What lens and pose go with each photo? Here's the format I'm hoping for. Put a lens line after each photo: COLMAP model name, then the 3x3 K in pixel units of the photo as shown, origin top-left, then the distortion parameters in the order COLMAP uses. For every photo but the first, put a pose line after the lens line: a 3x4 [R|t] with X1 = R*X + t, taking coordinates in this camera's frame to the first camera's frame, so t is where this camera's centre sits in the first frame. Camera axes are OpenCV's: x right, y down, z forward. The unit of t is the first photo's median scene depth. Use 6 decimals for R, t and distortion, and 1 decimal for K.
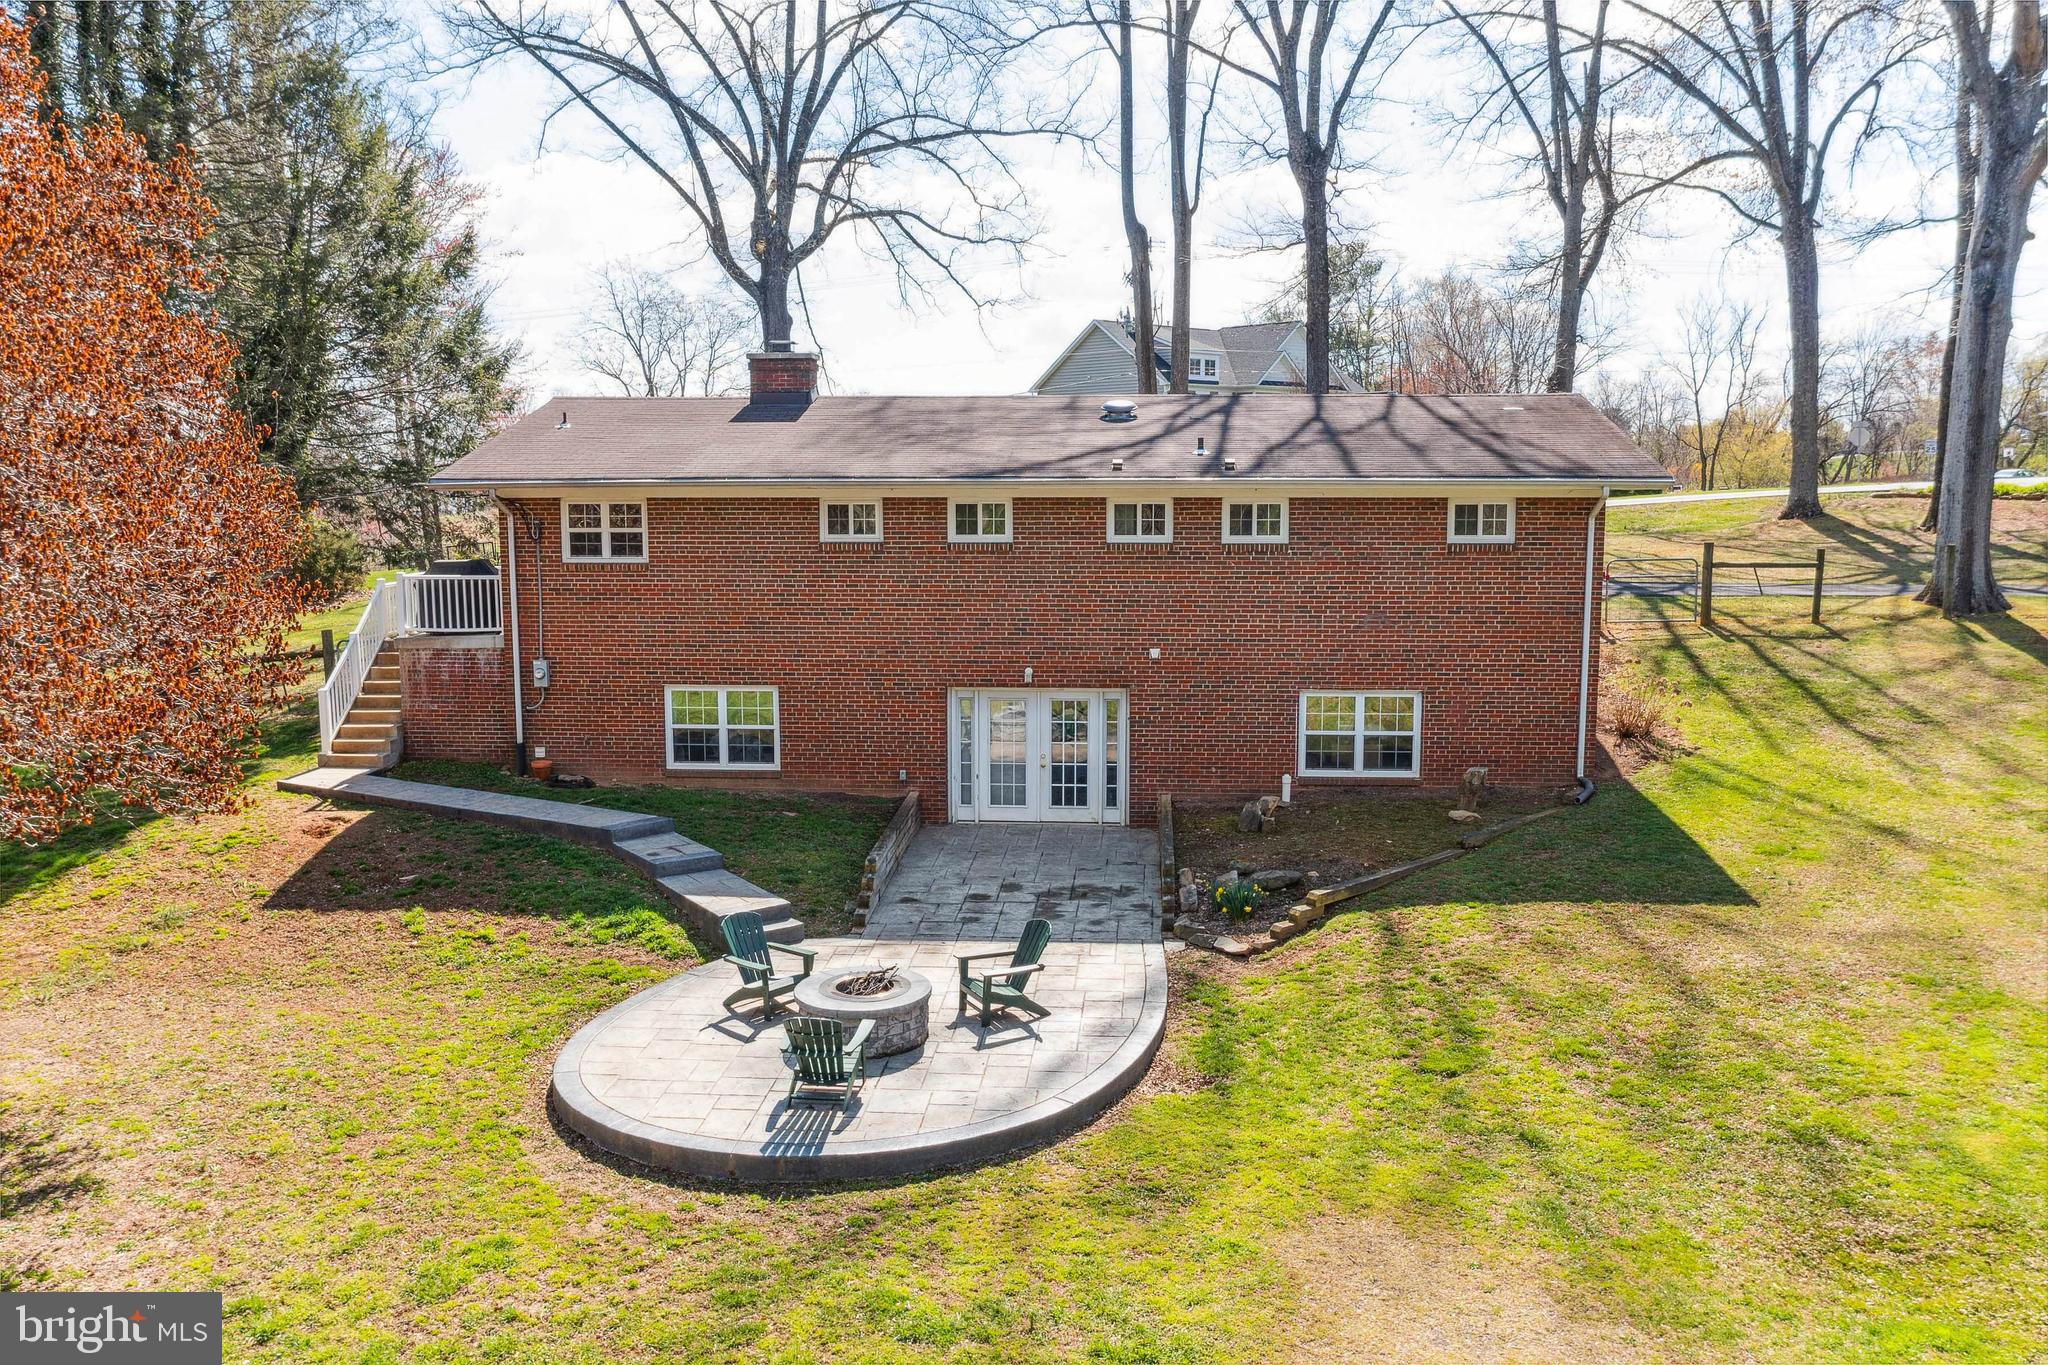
lens RADIAL K [[1615.5, 0, 1023.1], [0, 1615.5, 692.4], [0, 0, 1]] dist [-0.036967, -0.003804]
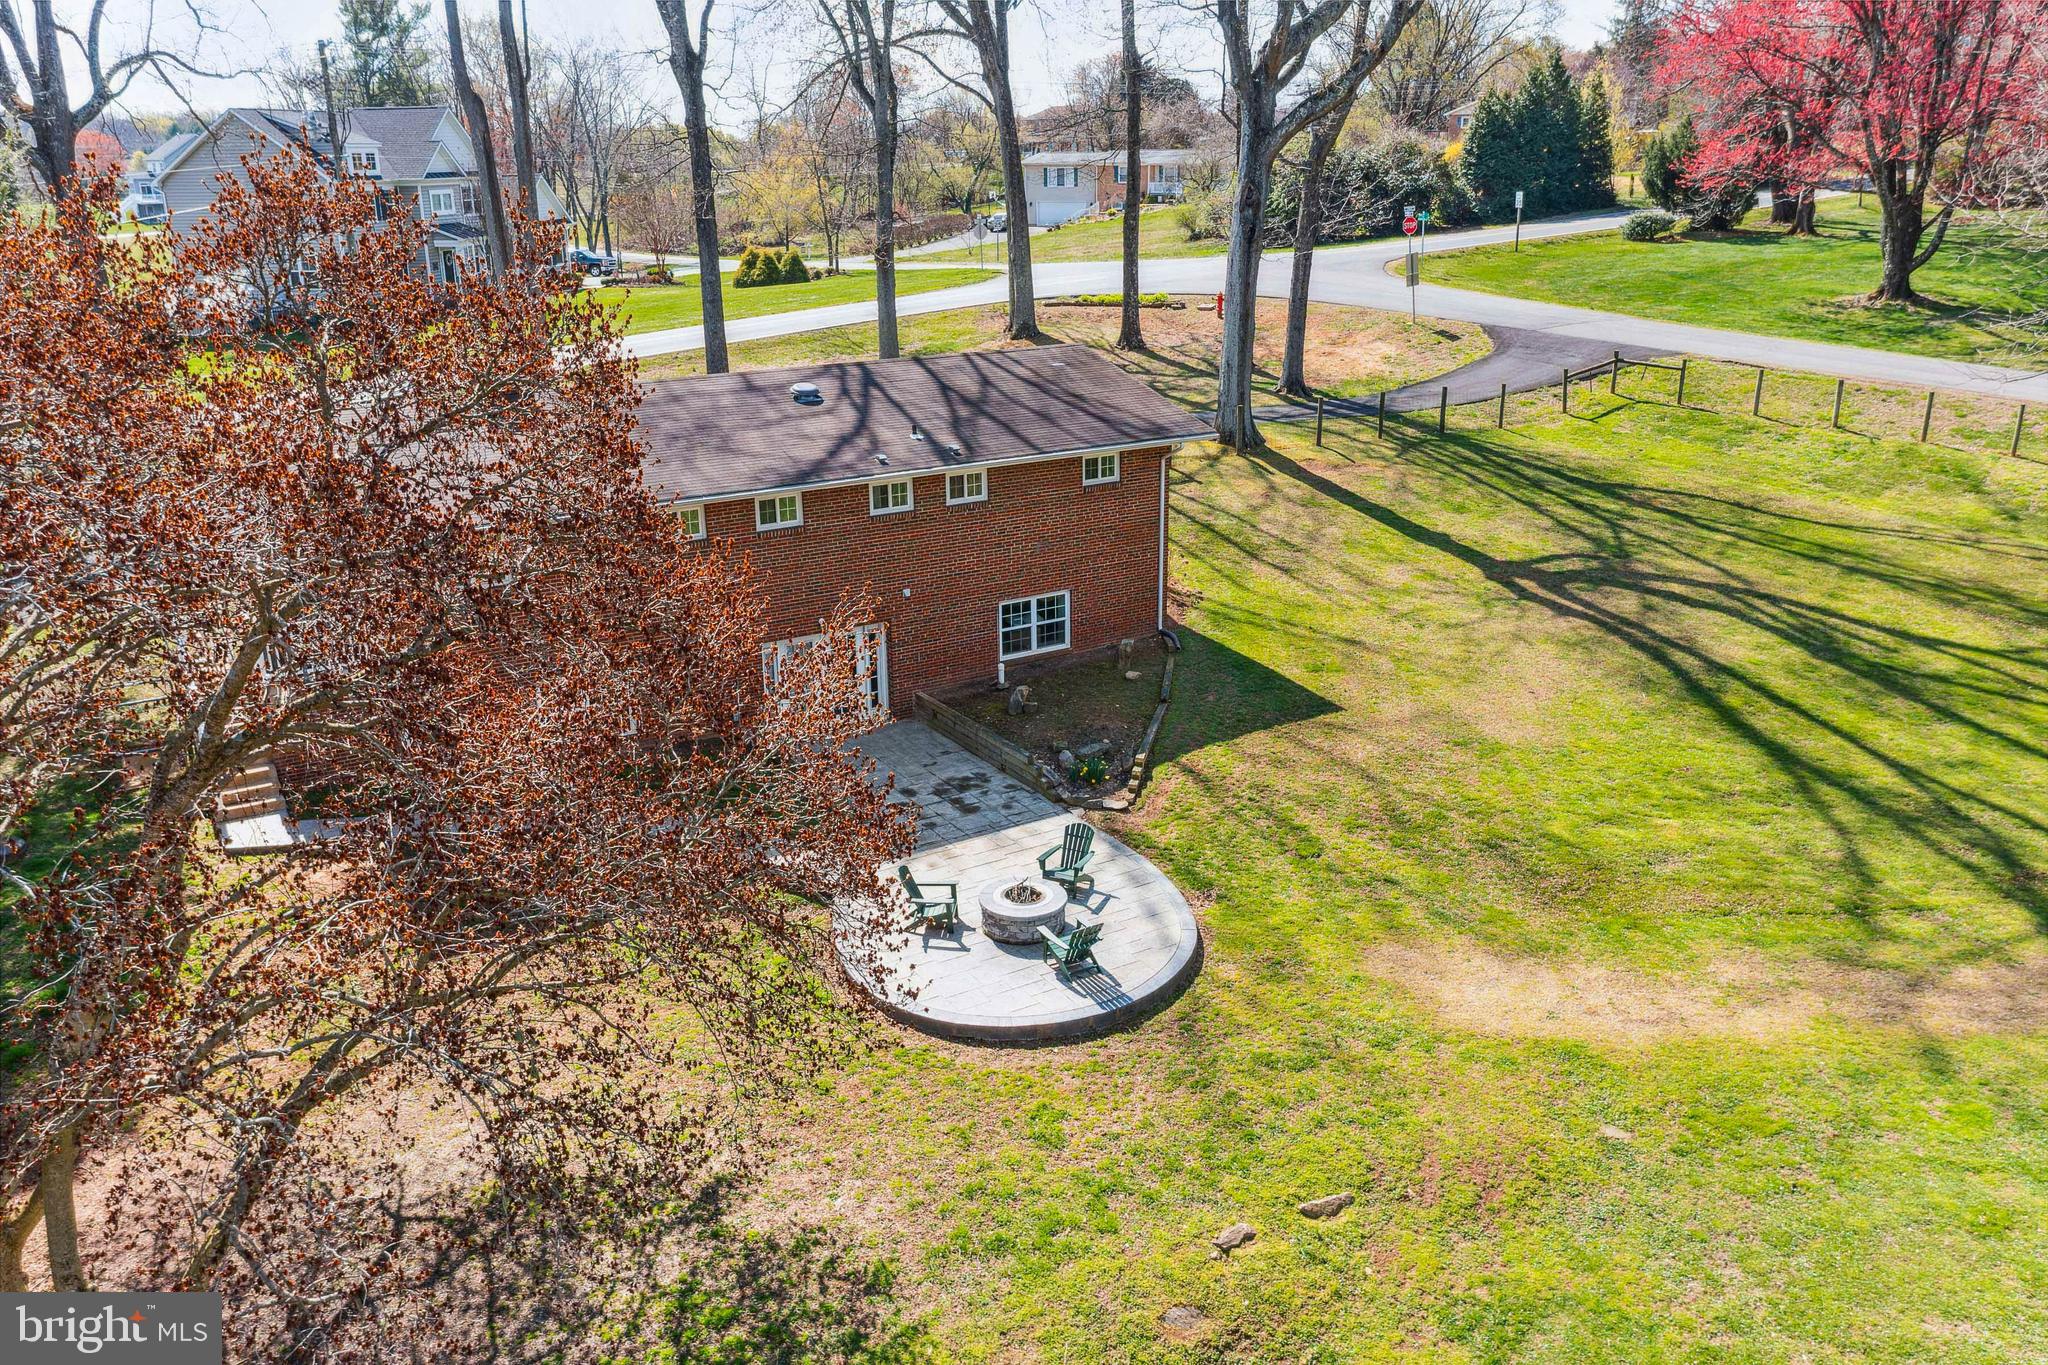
lens RADIAL K [[1615.5, 0, 1028.6], [0, 1615.5, 682.8], [0, 0, 1]] dist [-0.036967, -0.003804]
pose [[0.797636, -0.195338, 0.570631, -0.625248], [0.085591, 0.973186, 0.213500, -0.231427], [-0.597035, -0.121455, 0.792968, -0.140123]]
